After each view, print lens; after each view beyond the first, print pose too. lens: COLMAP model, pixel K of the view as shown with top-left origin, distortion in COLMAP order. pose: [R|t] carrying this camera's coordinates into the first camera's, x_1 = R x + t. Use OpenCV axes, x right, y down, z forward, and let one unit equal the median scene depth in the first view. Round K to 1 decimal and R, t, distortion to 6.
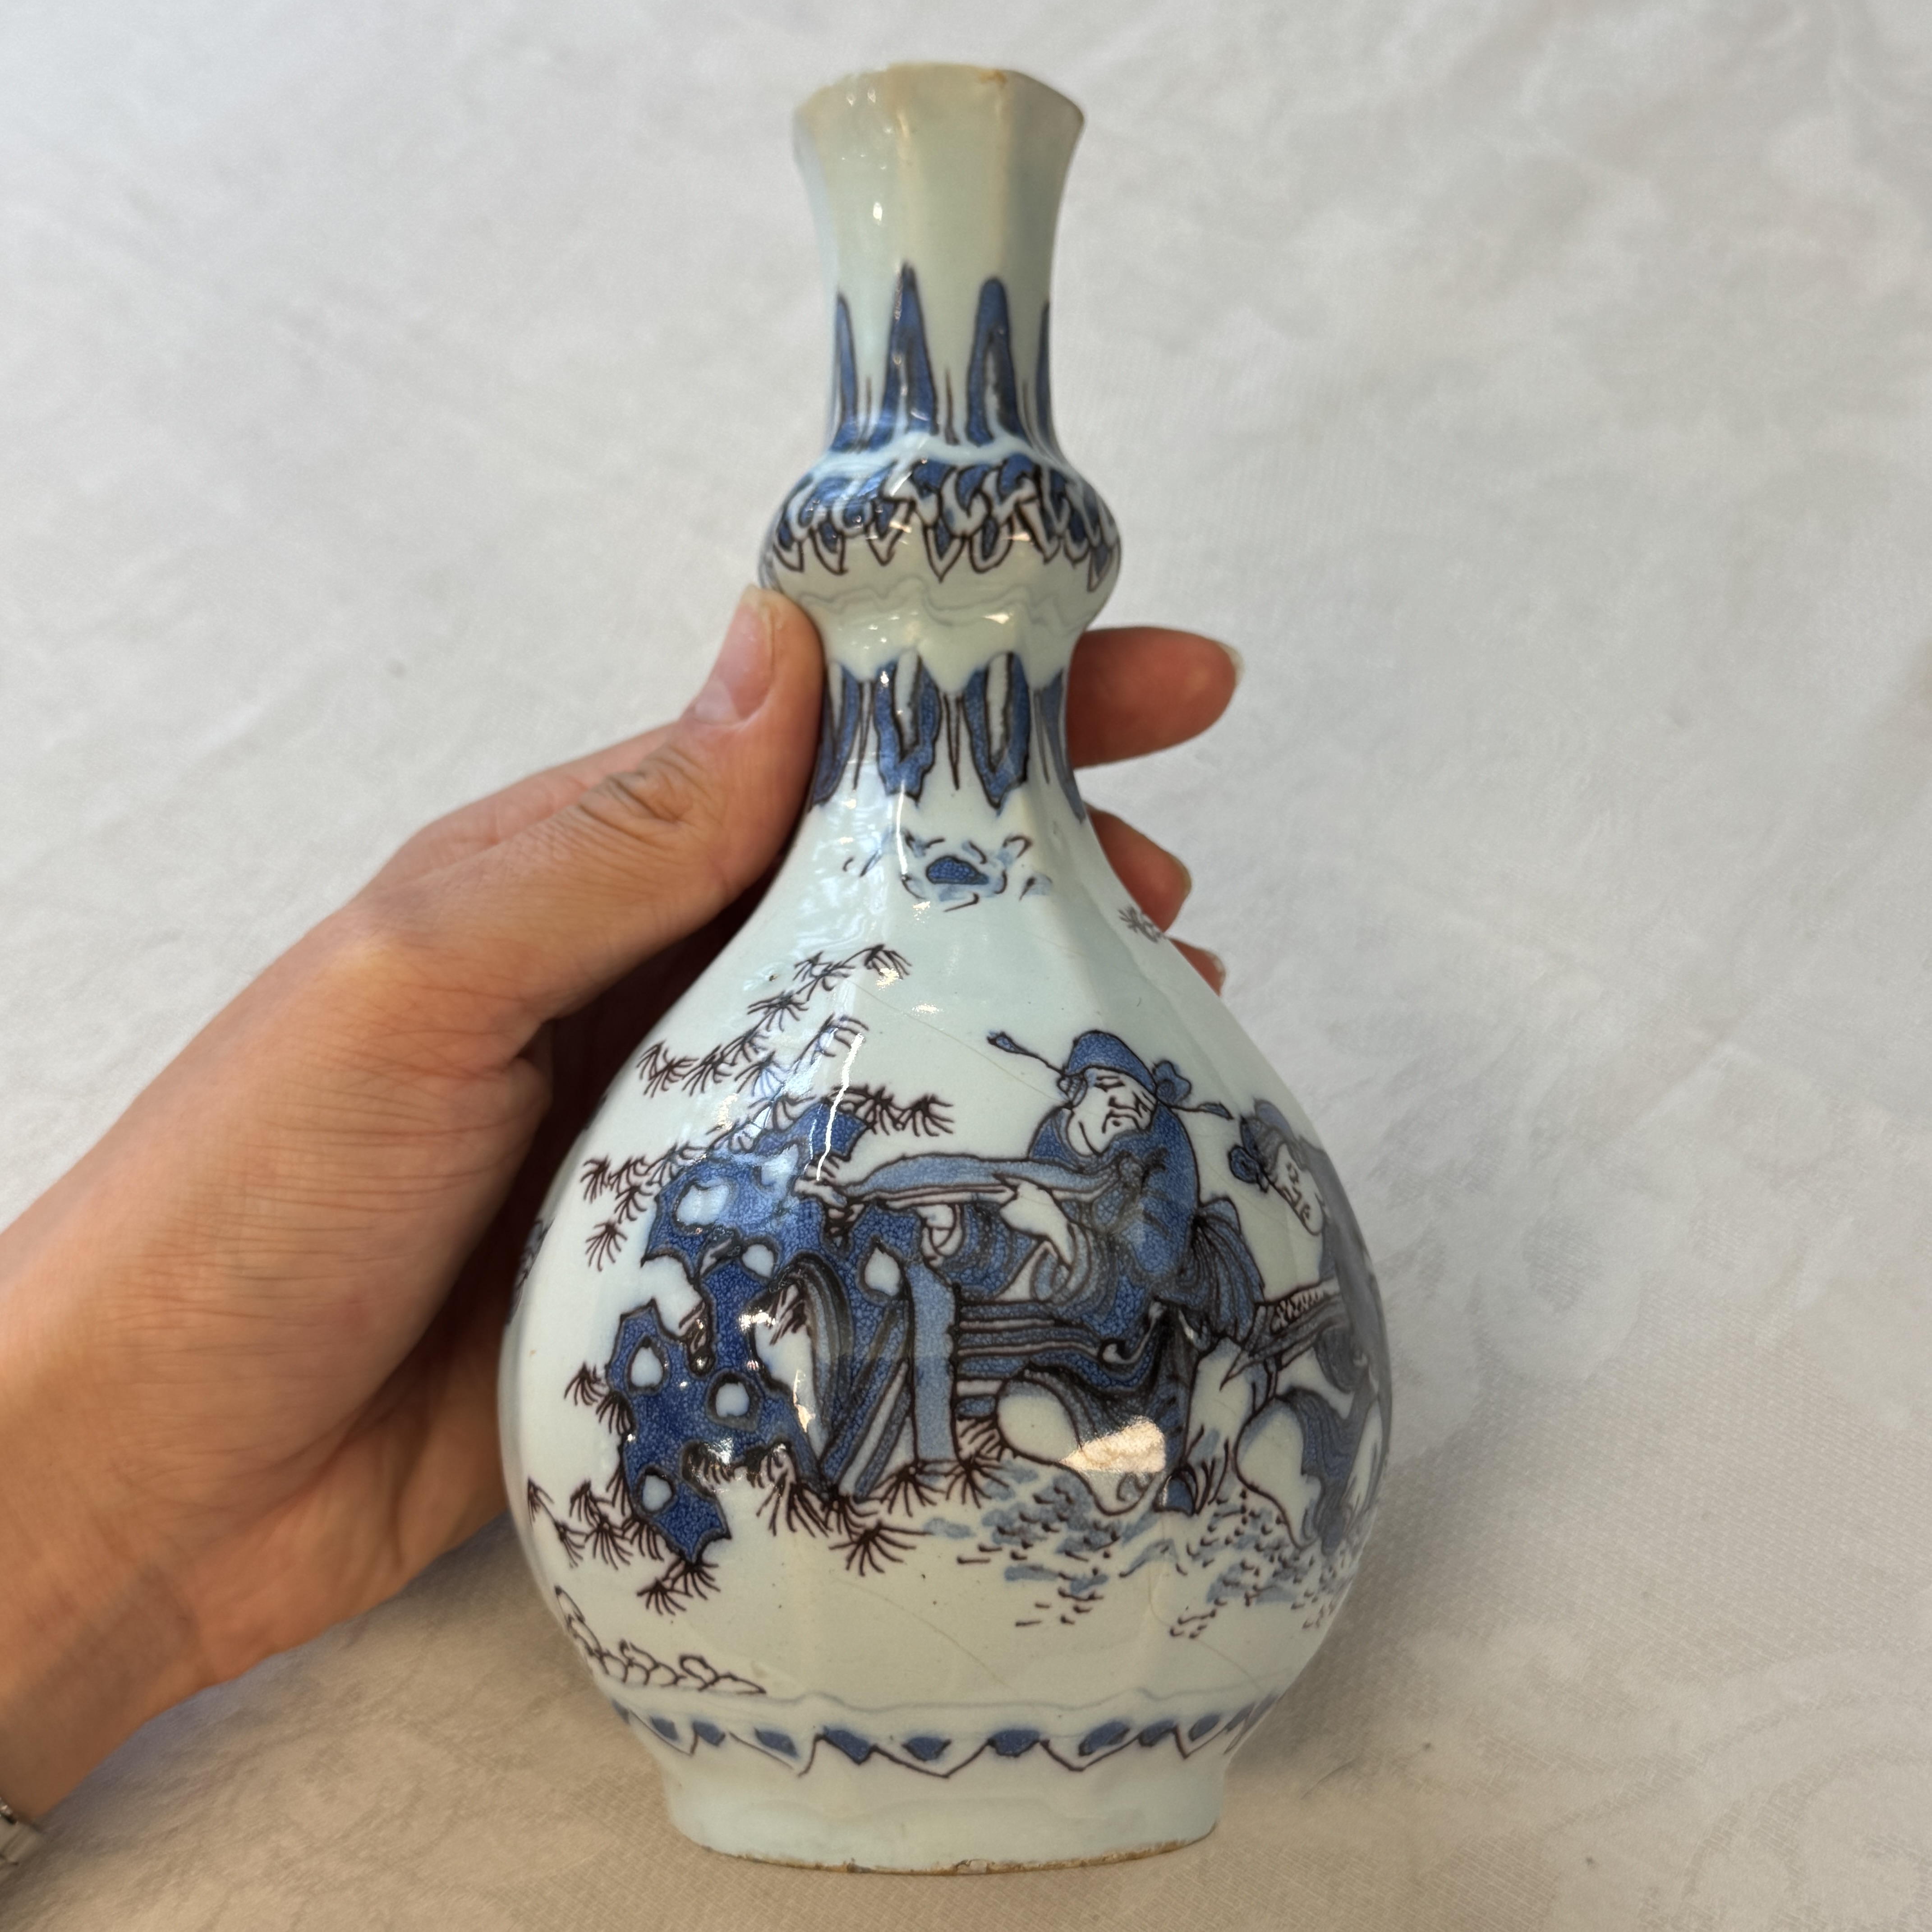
lens RADIAL K [[2626.5, 0, 953.3], [0, 2626.5, 964.9], [0, 0, 1]] dist [0.122138, -0.061569]
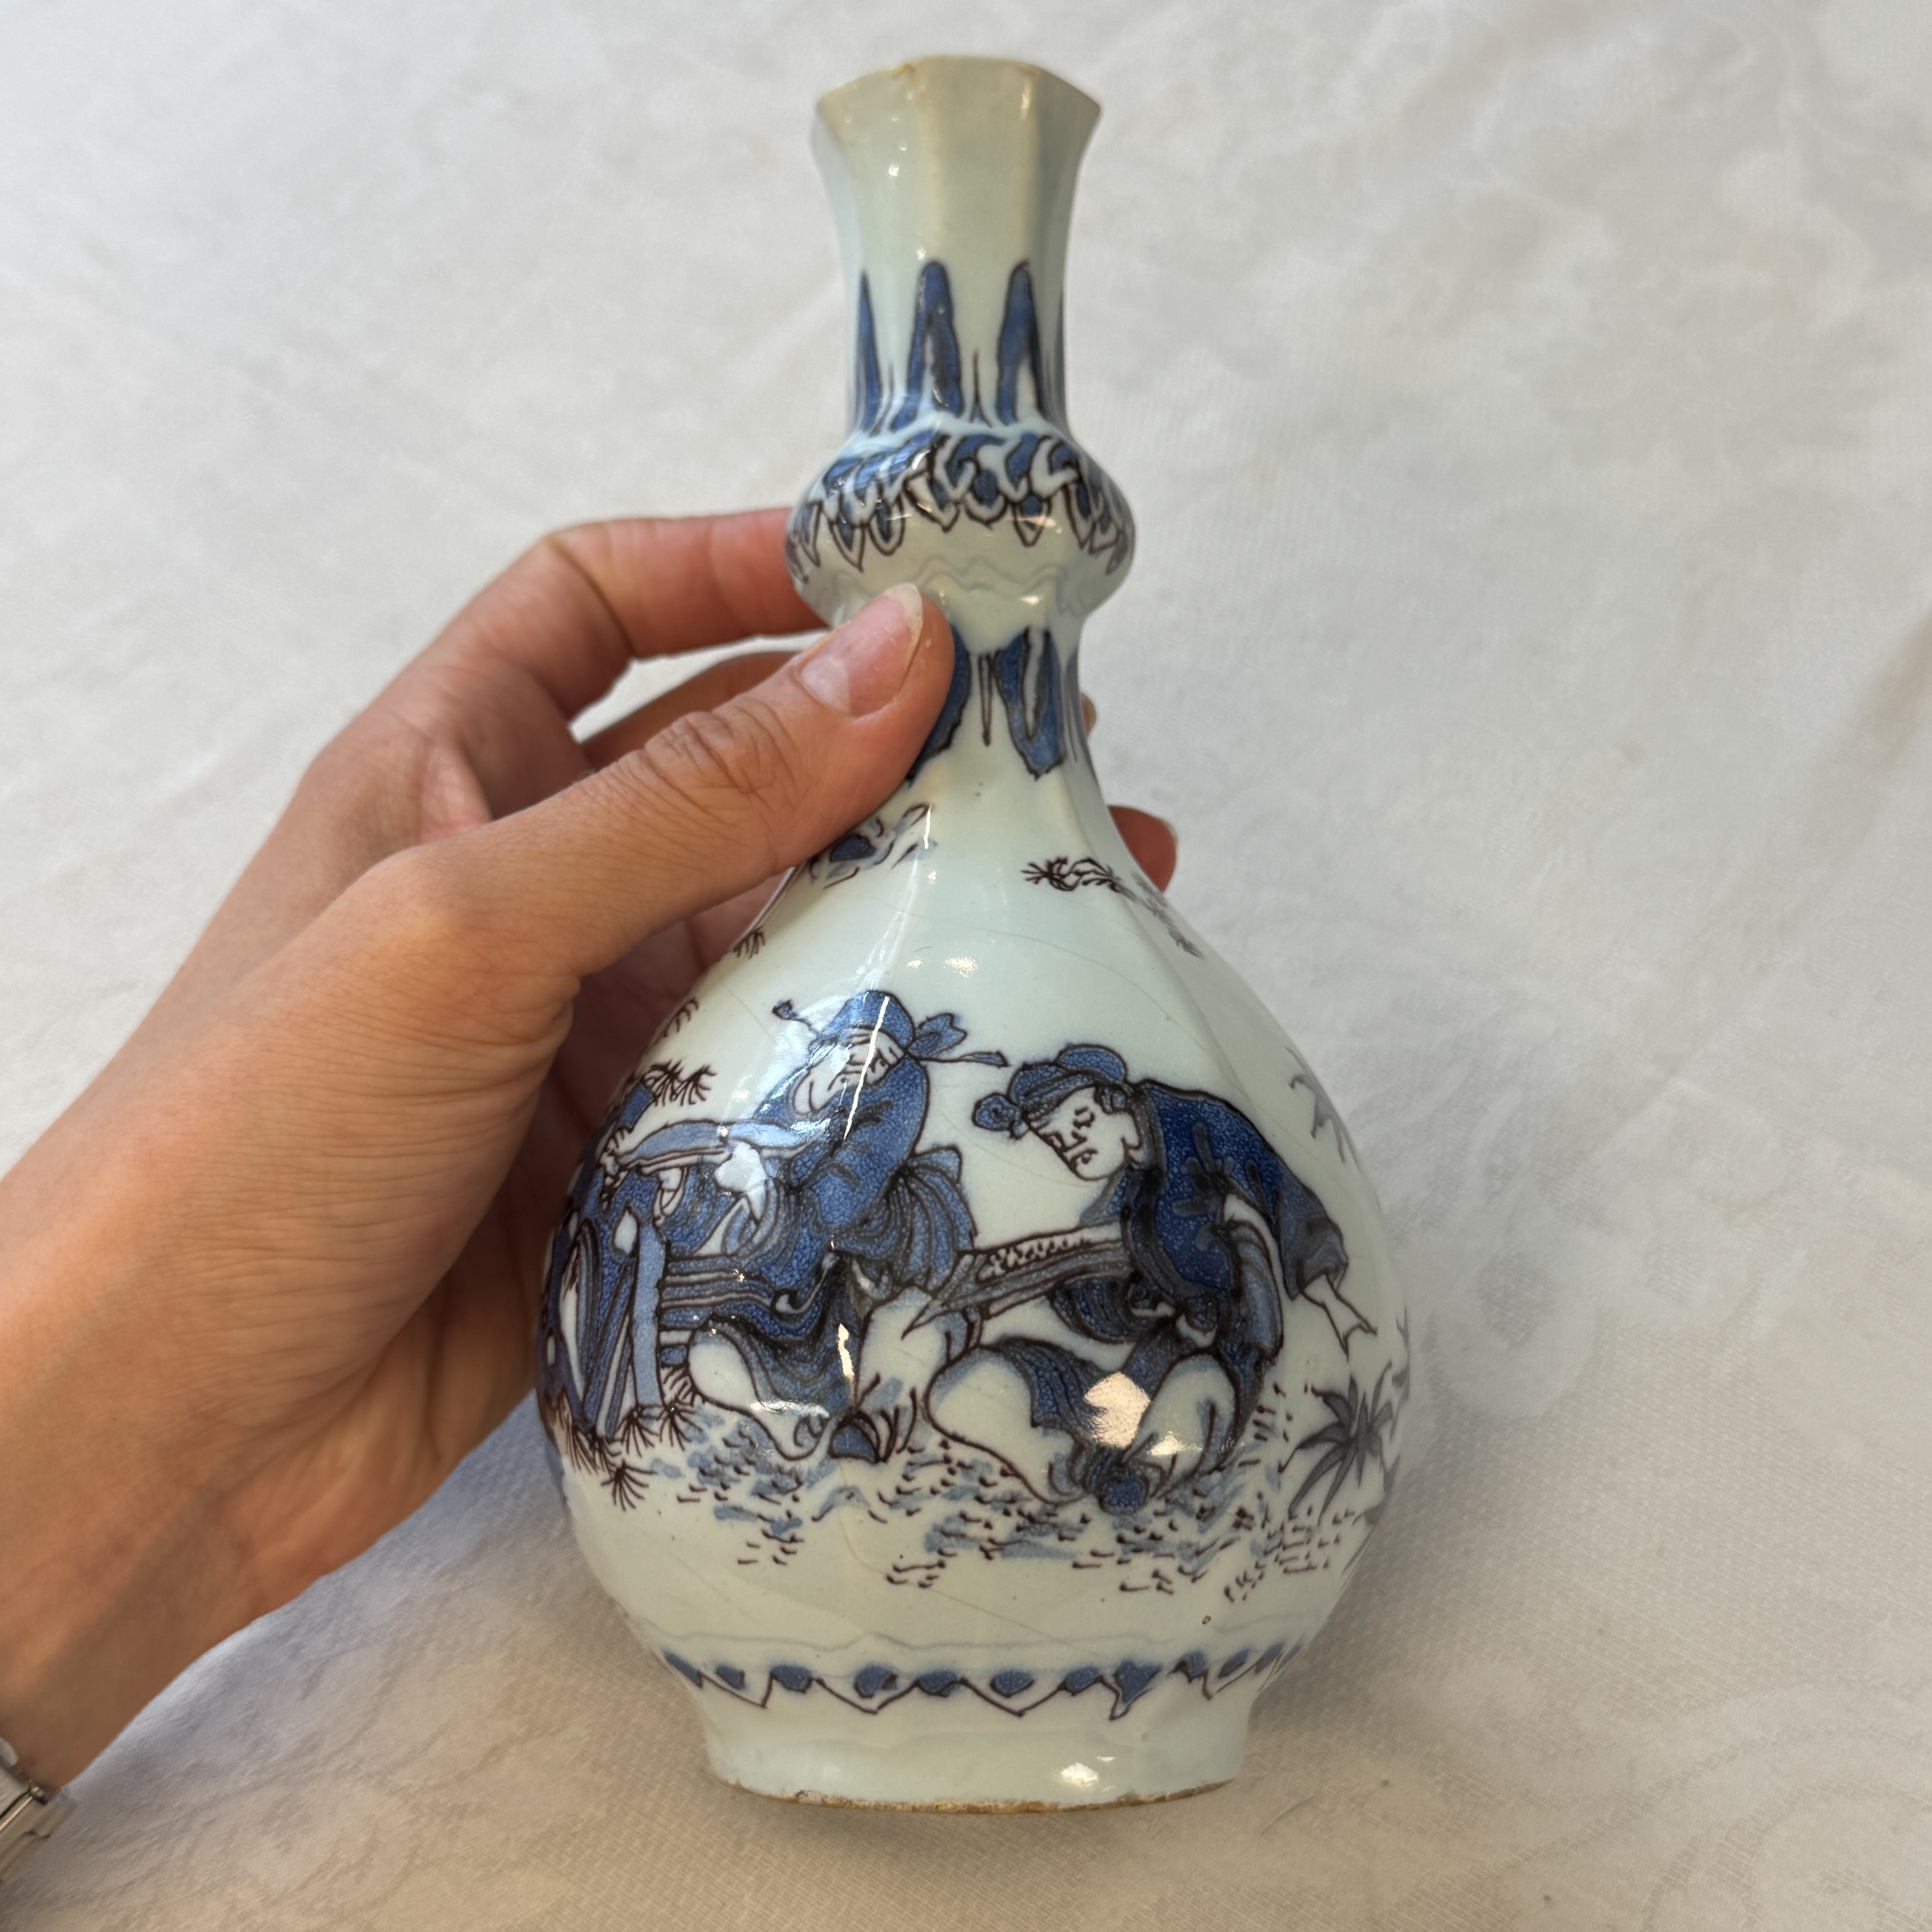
lens RADIAL K [[2626.5, 0, 953.3], [0, 2626.5, 964.9], [0, 0, 1]] dist [0.122138, -0.061569]
pose [[0.752384, -0.098464, -0.651324, 0.776581], [0.095638, 0.994617, -0.039884, 0.061519], [0.651745, -0.032283, 0.757751, 0.259777]]
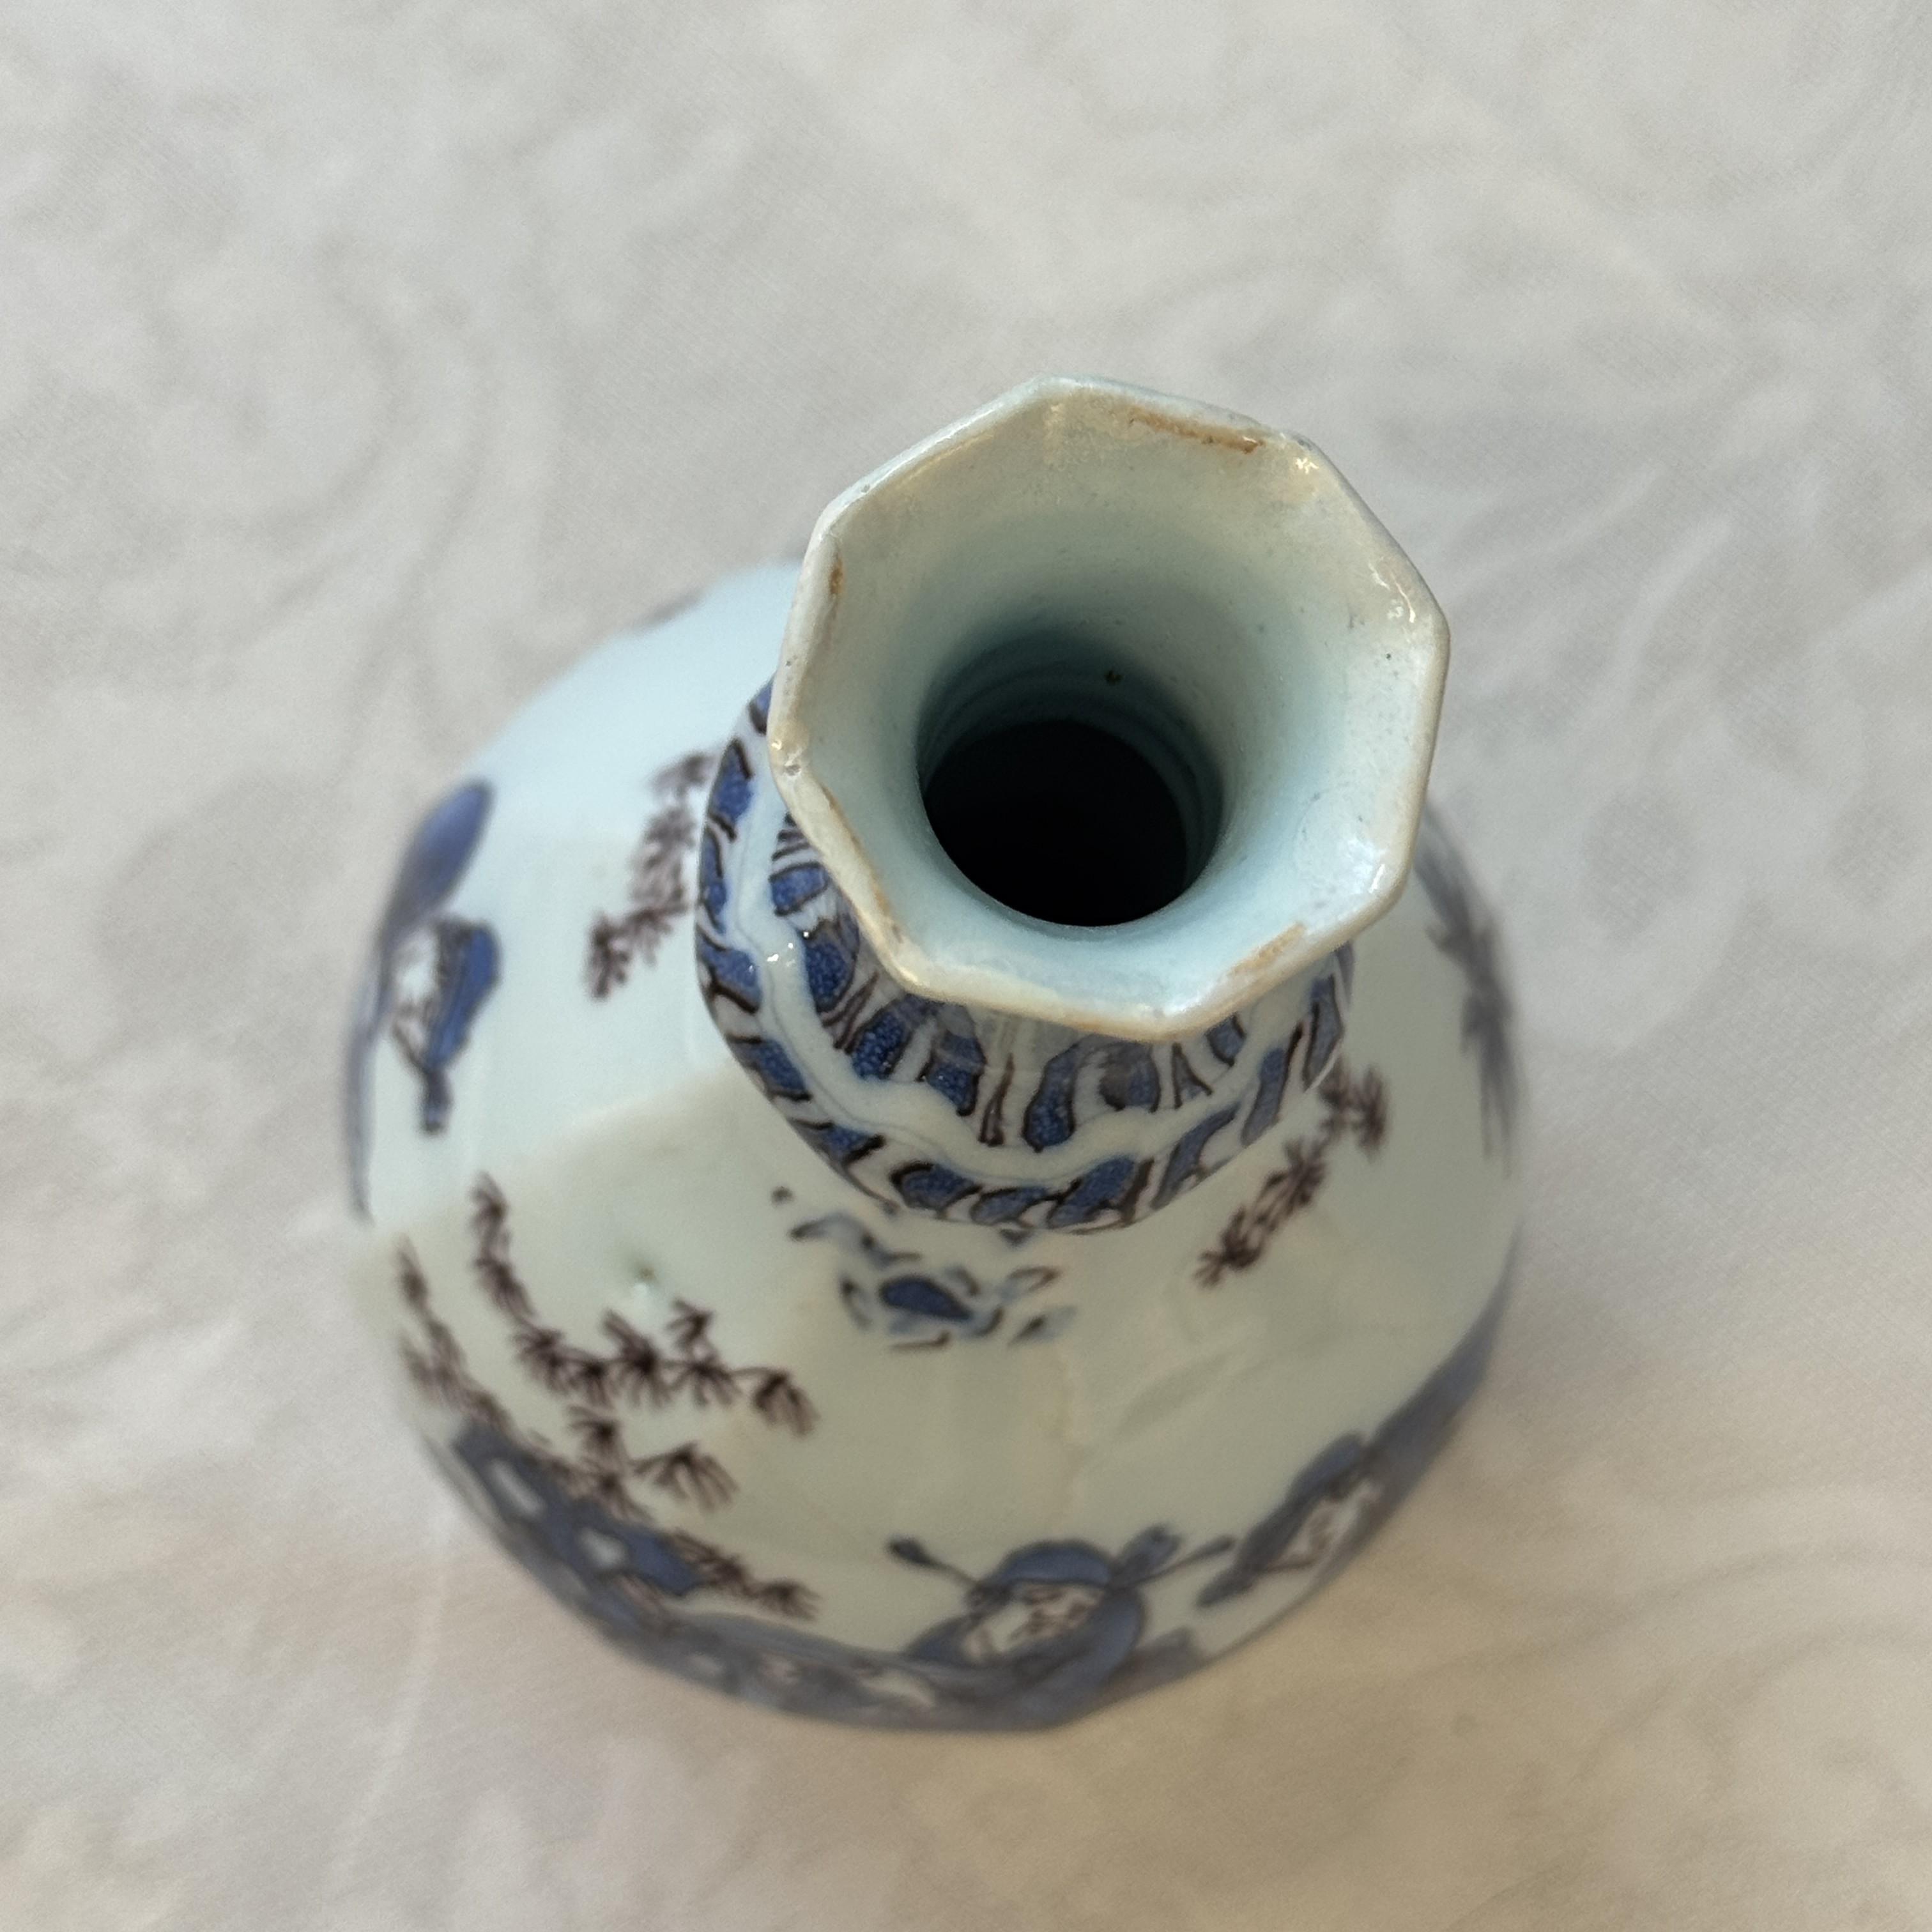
lens RADIAL K [[4643.8, 0, 966.0], [0, 4643.8, 966.0], [0, 0, 1]] dist [0.117991, 0.198952]
pose [[0.957374, 0.288382, 0.016491, -0.035701], [-0.034923, 0.058887, 0.997654, -1.319503], [0.286734, -0.955703, 0.066448, 1.109031]]
